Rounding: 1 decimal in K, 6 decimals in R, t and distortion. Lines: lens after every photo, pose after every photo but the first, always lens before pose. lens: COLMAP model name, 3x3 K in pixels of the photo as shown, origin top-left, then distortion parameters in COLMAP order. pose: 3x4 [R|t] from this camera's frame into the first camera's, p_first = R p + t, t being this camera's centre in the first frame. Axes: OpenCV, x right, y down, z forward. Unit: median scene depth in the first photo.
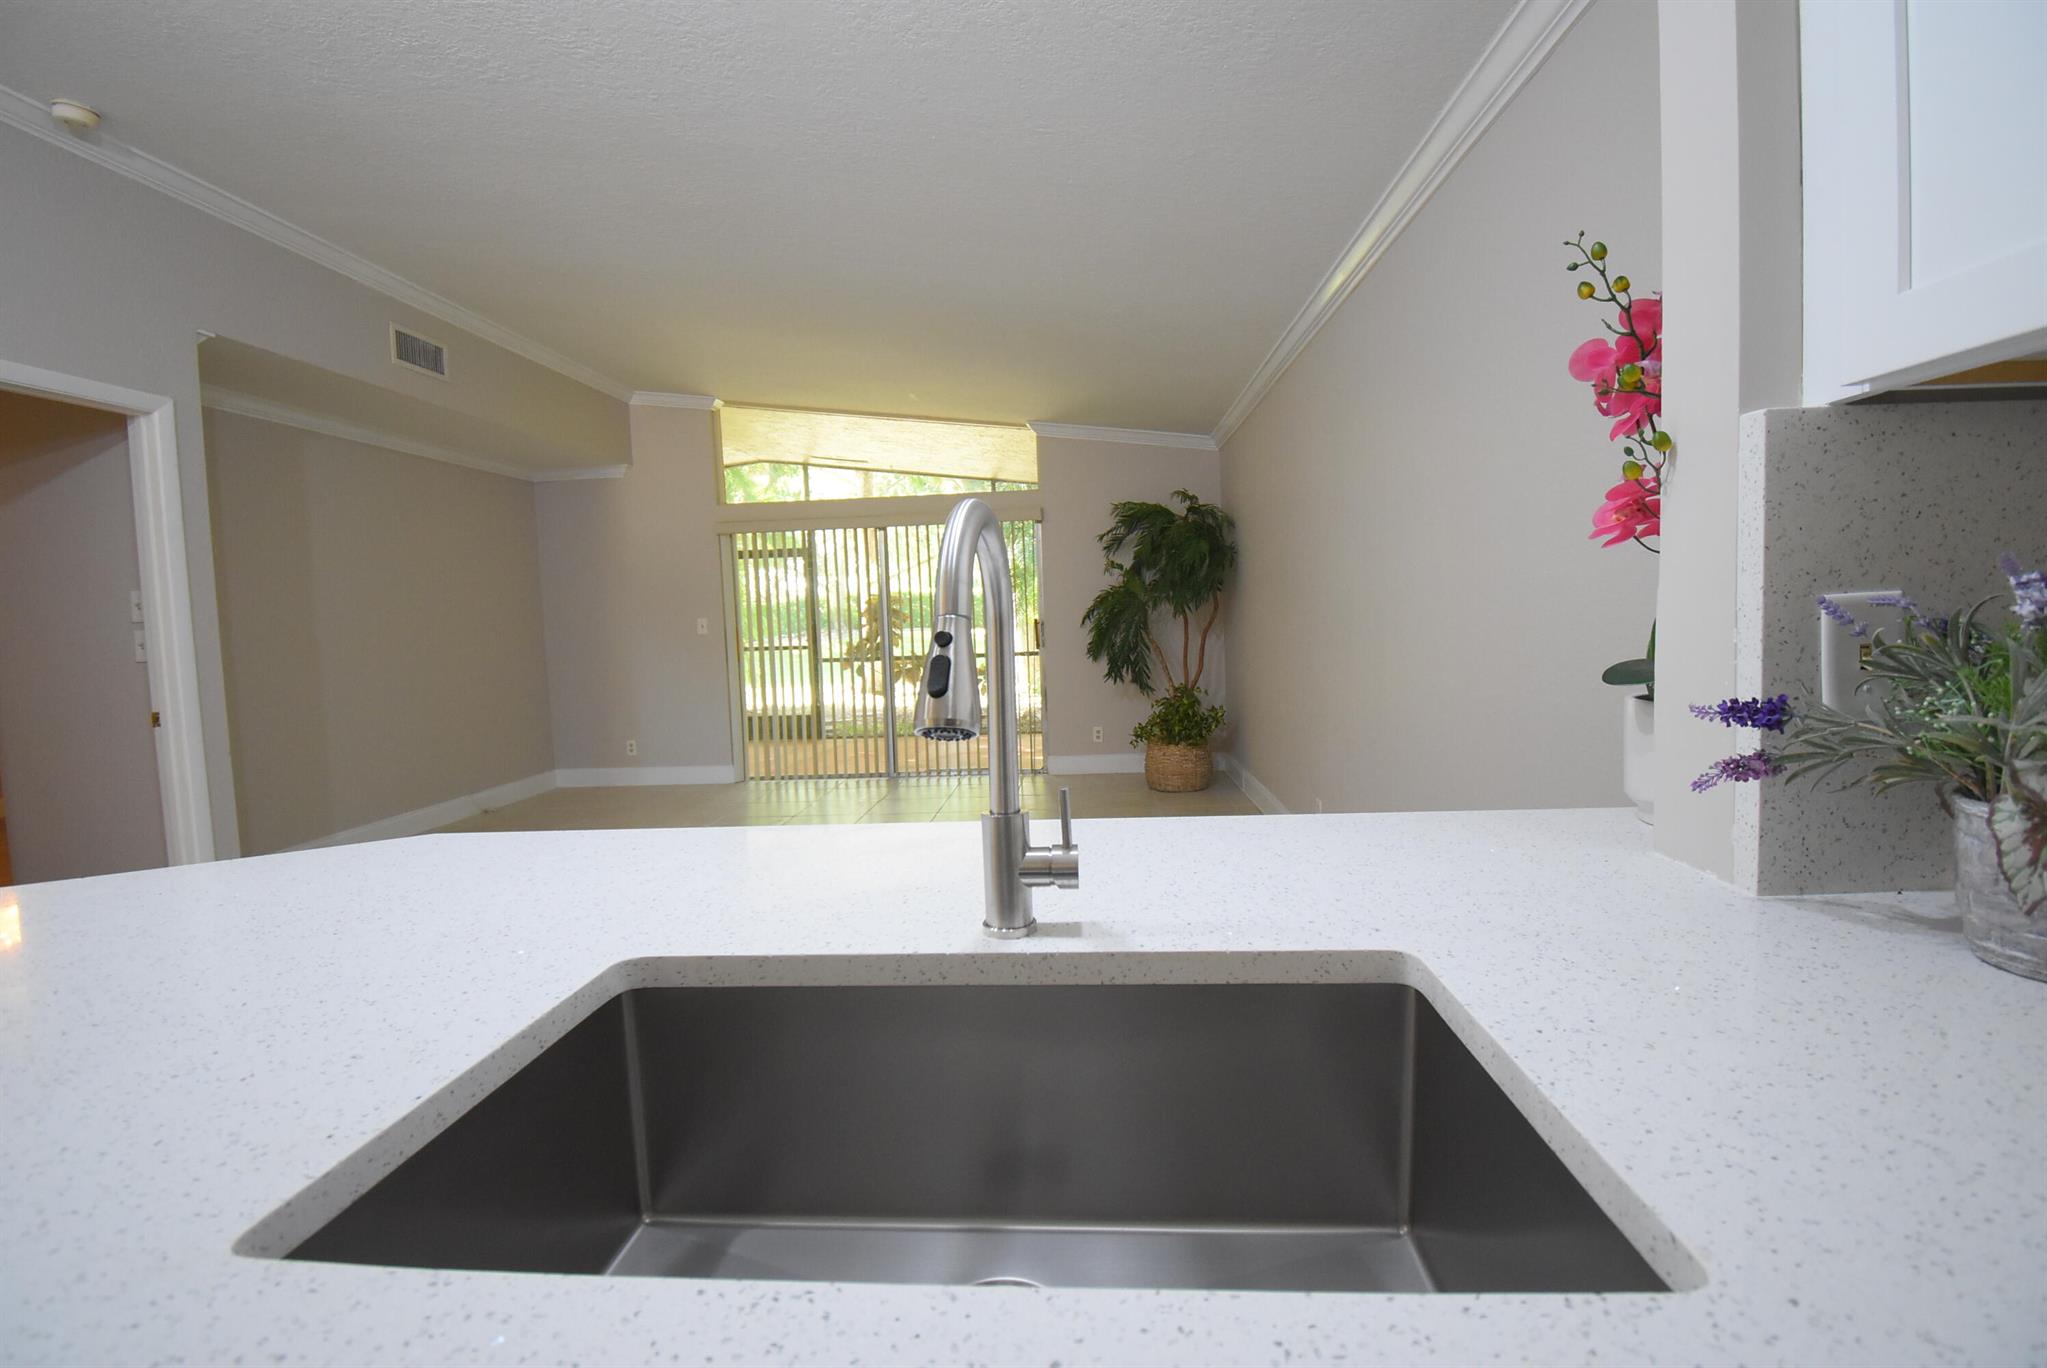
lens RADIAL K [[907.7, 0, 1023.5], [0, 907.7, 684.0], [0, 0, 1]] dist [0.016511, -0.022105]
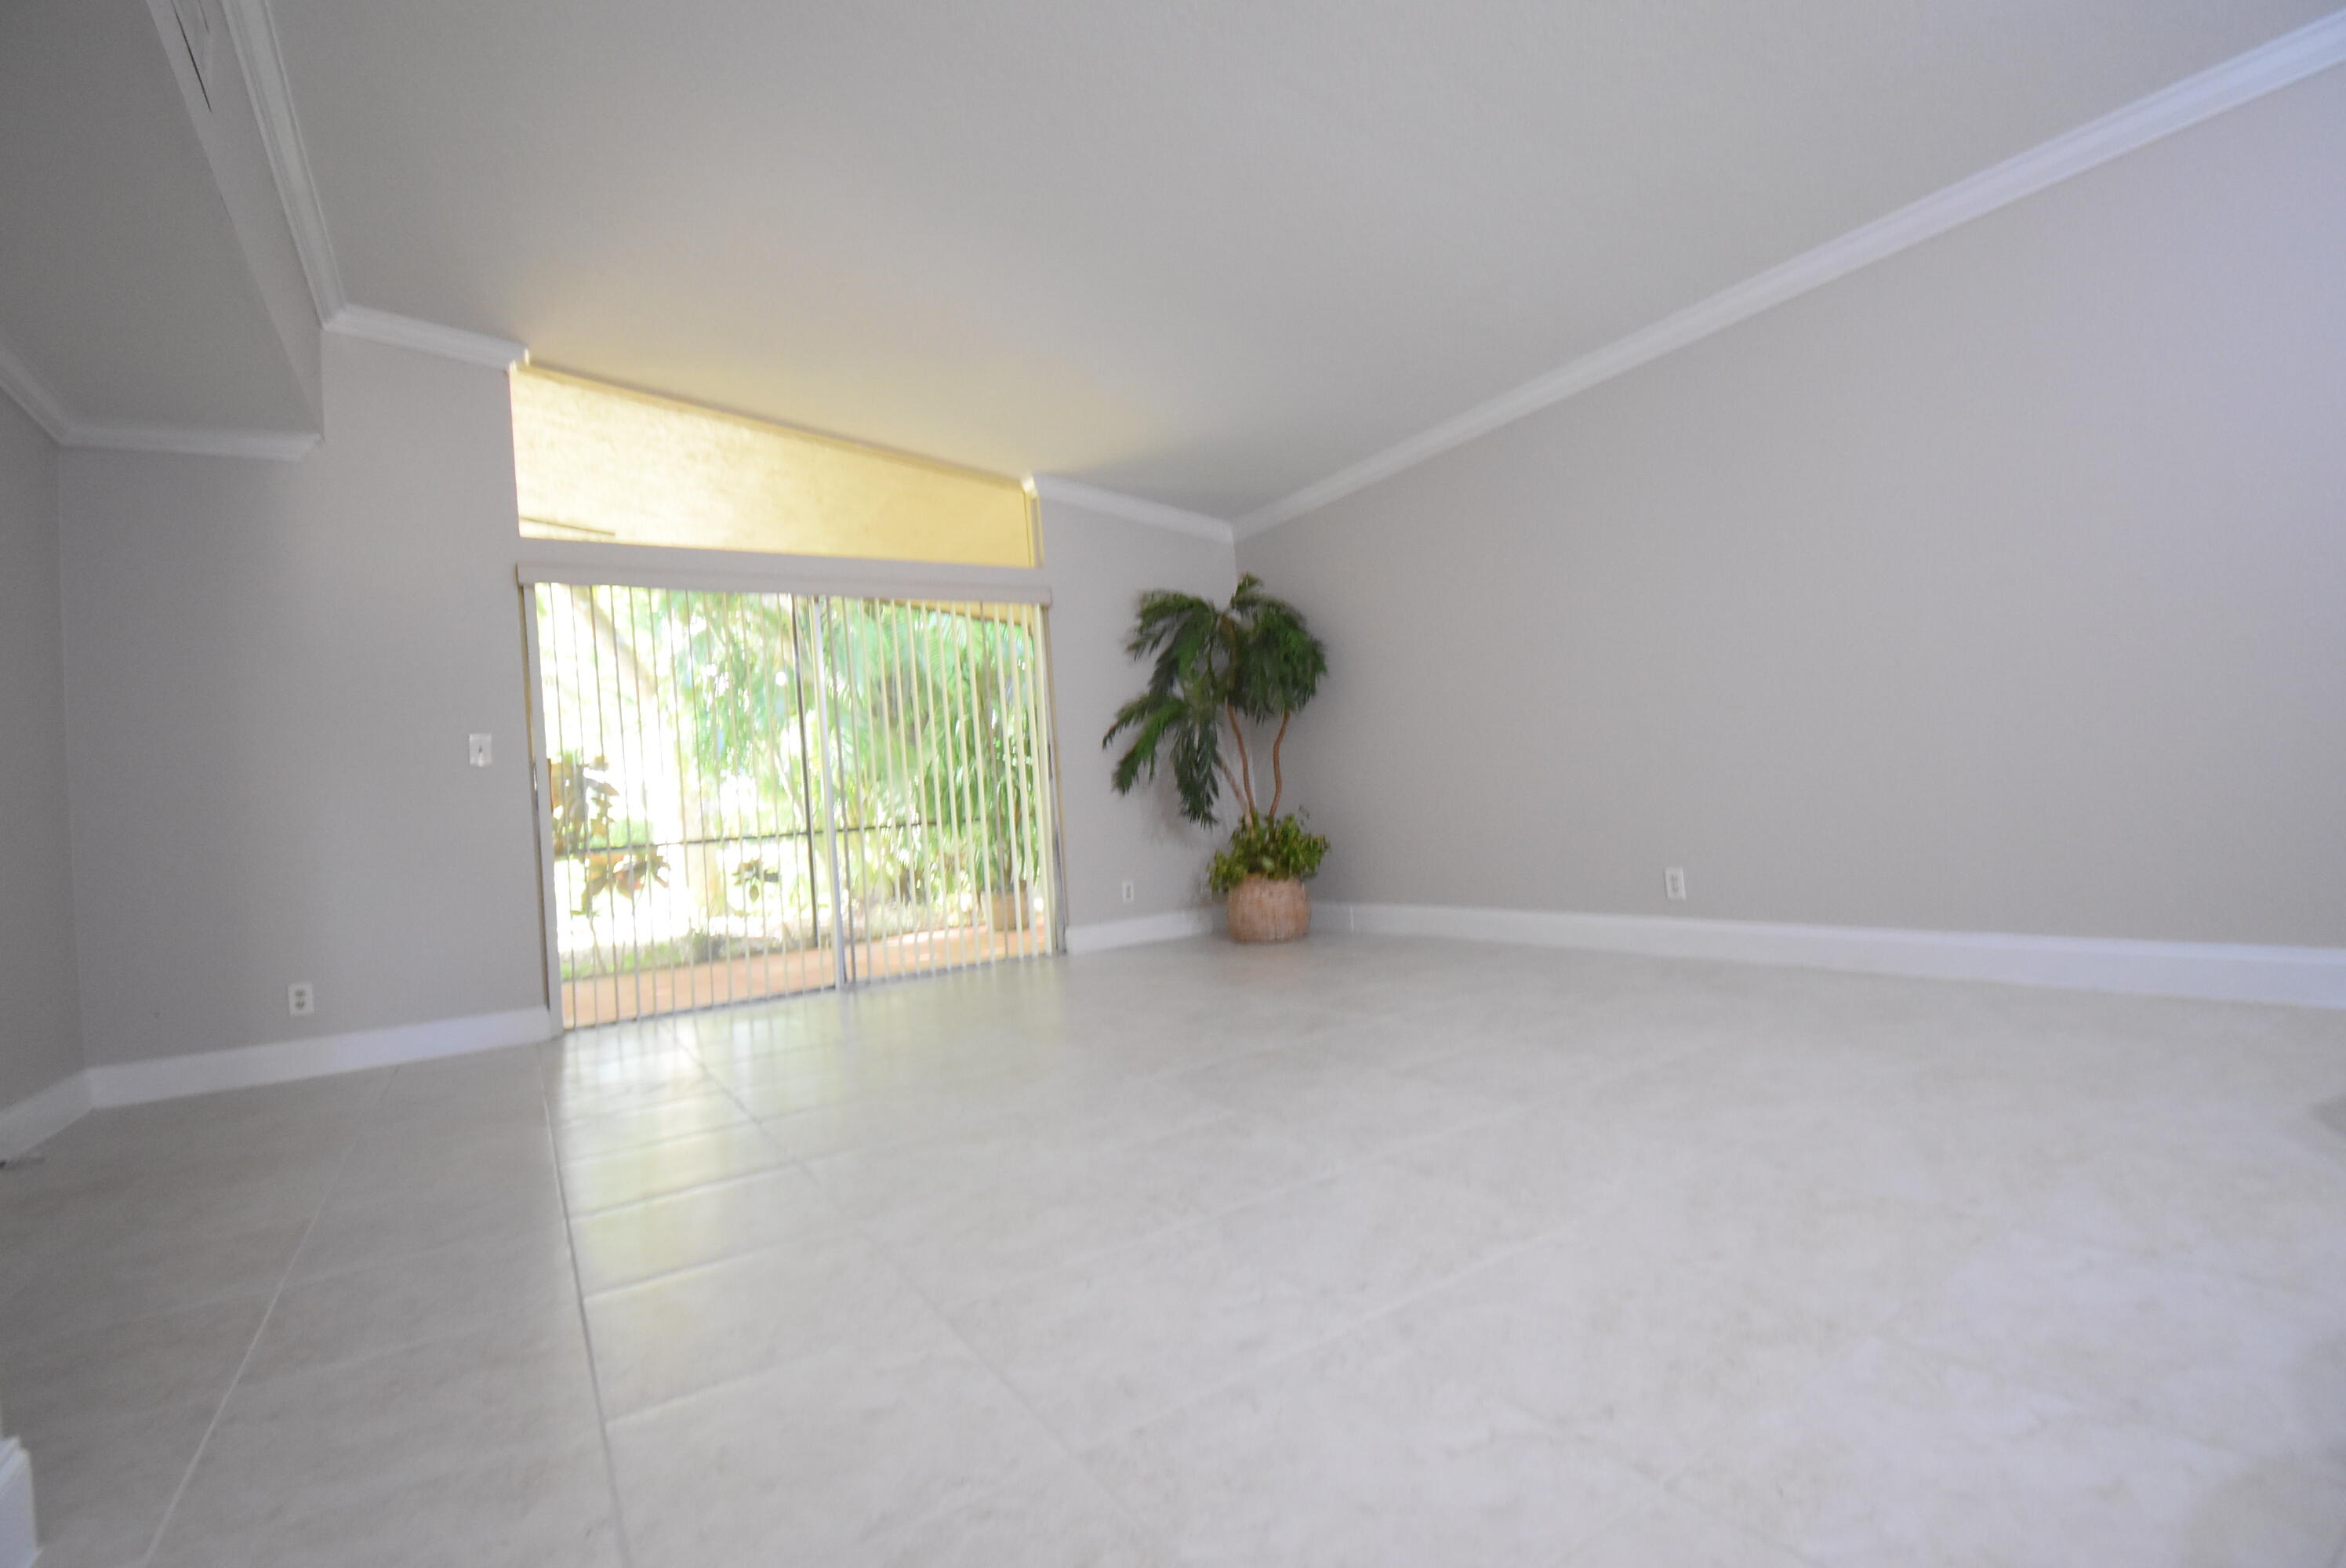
lens RADIAL K [[1040.2, 0, 1173.0], [0, 1040.2, 784.0], [0, 0, 1]] dist [0.016511, -0.022105]
pose [[0.802969, -0.013996, 0.595856, -0.405868], [0.096329, 0.989628, -0.106567, 0.063718], [-0.588185, 0.142969, 0.795989, 0.280132]]
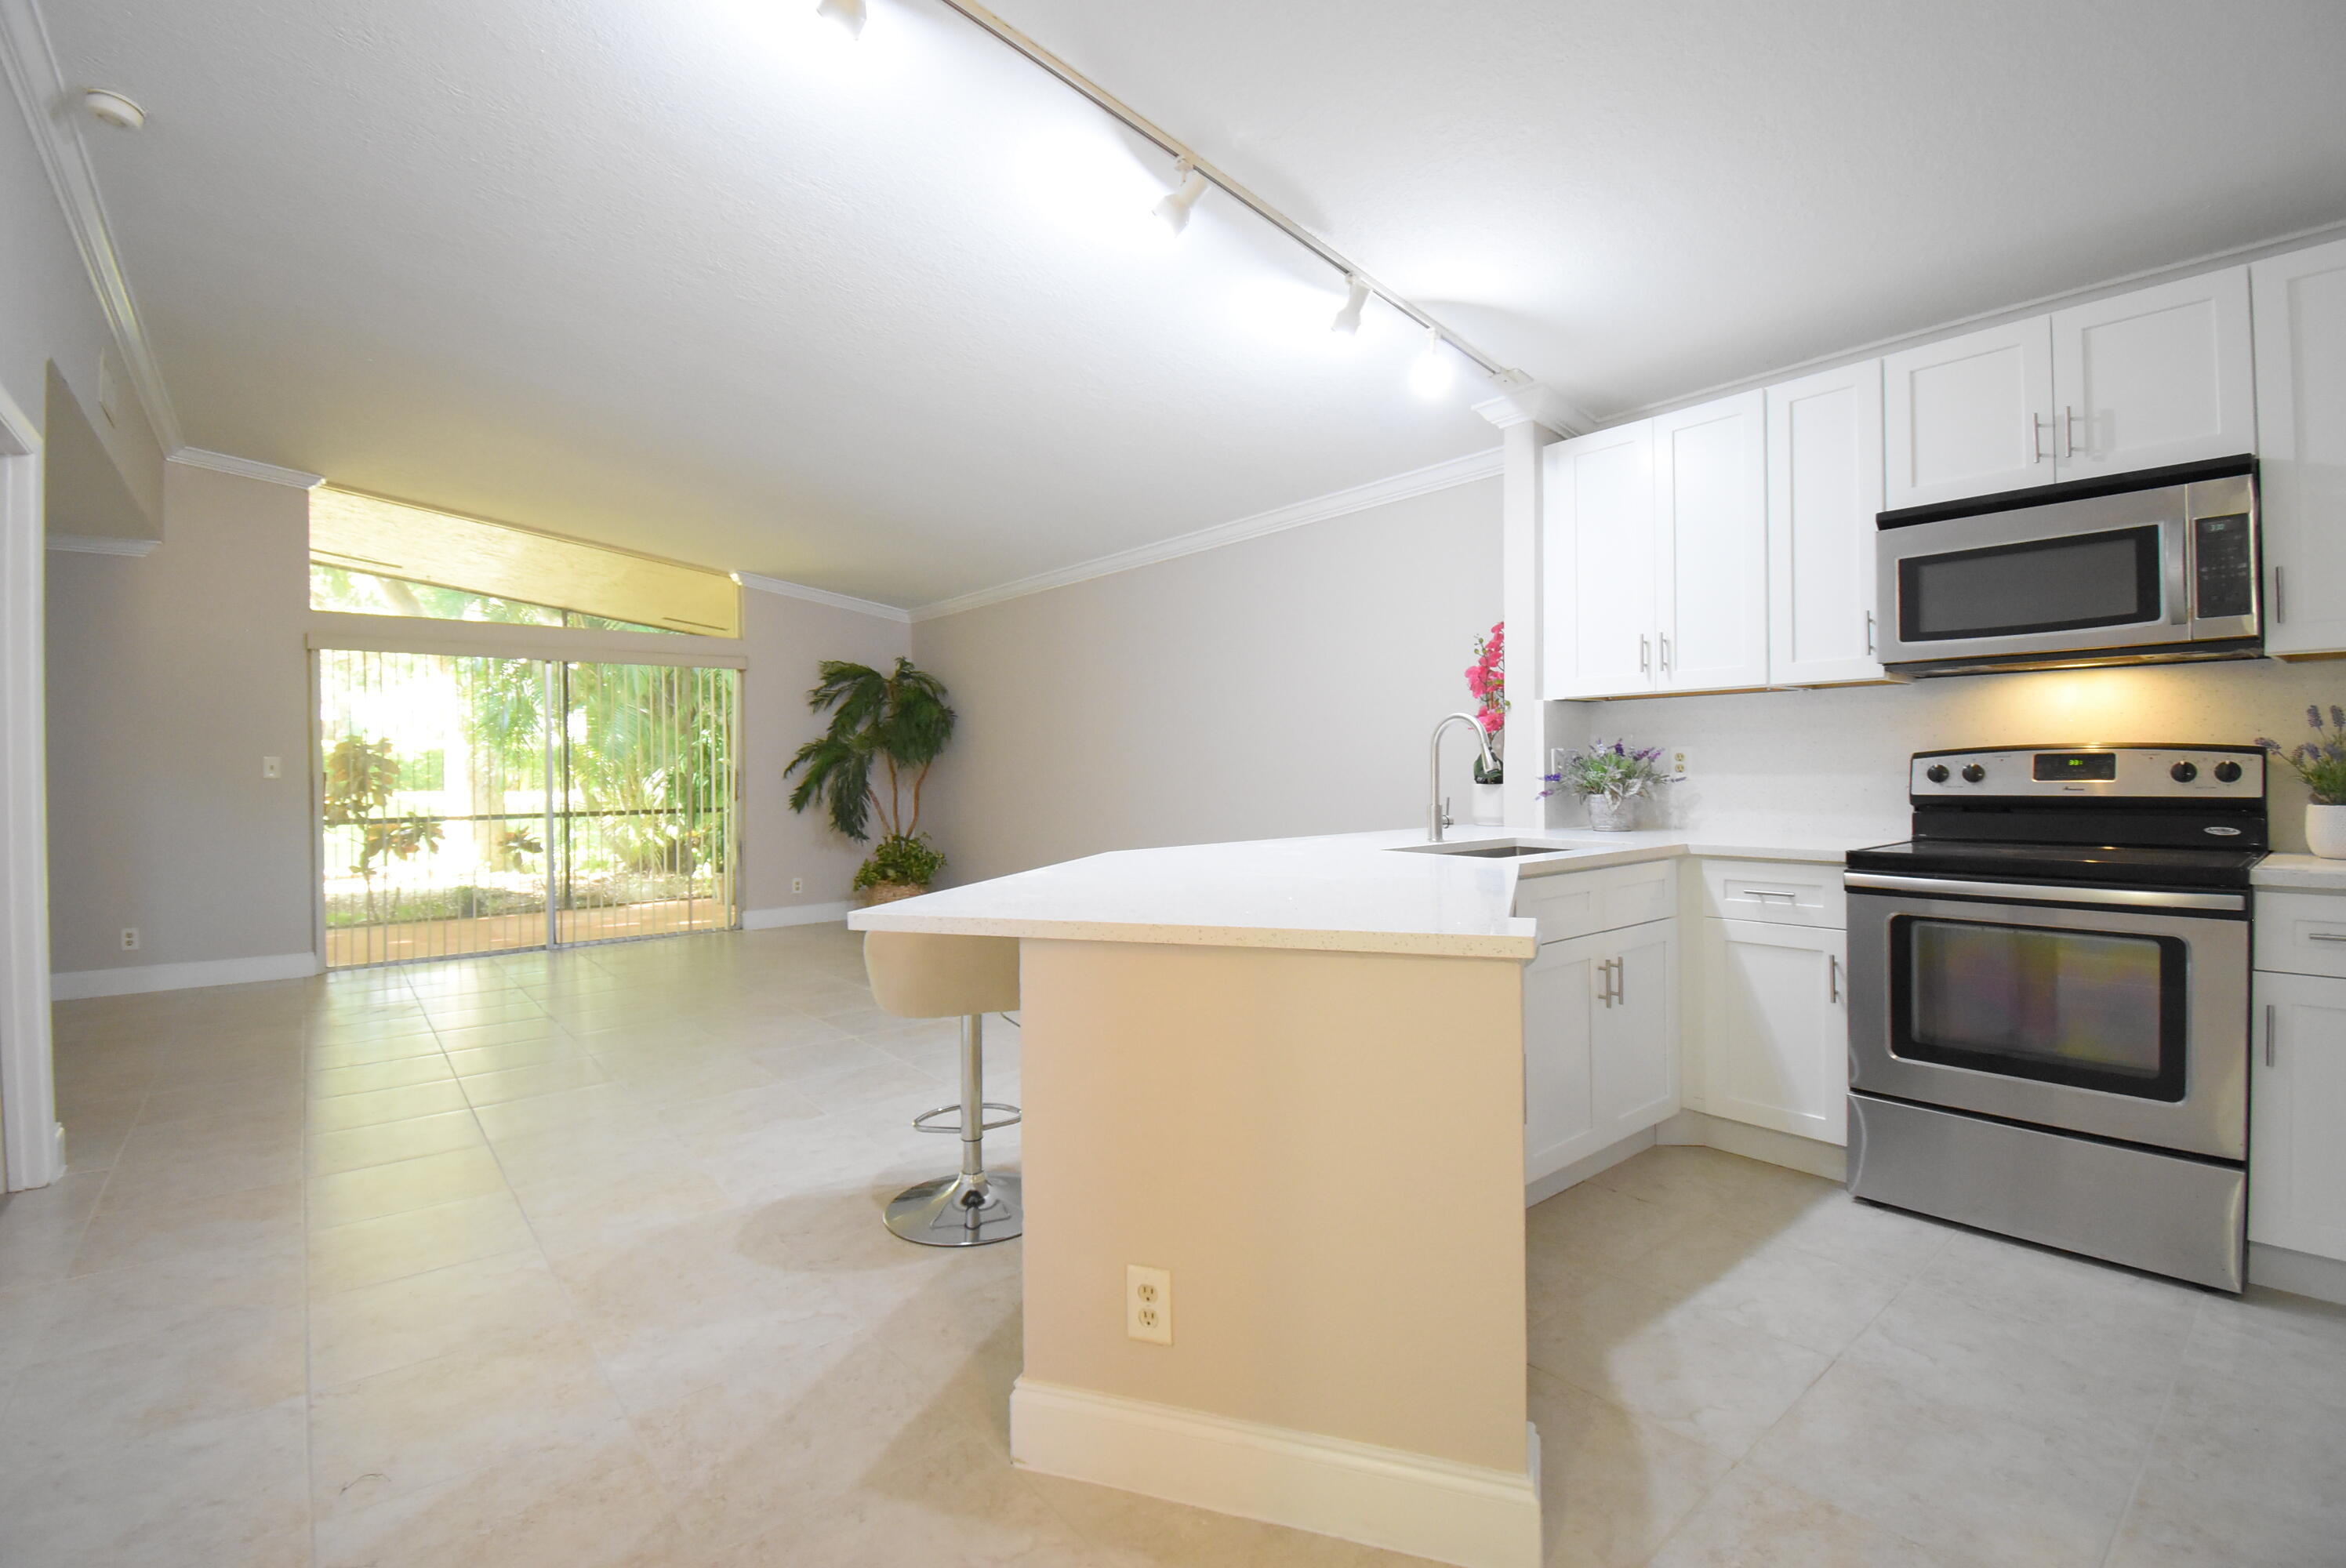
lens RADIAL K [[1040.2, 0, 1173.0], [0, 1040.2, 784.0], [0, 0, 1]] dist [0.016511, -0.022105]
pose [[0.720085, 0.020653, 0.693578, -0.427148], [0.036919, 0.997001, -0.068017, 0.037260], [-0.692903, 0.074584, 0.717163, -0.134690]]
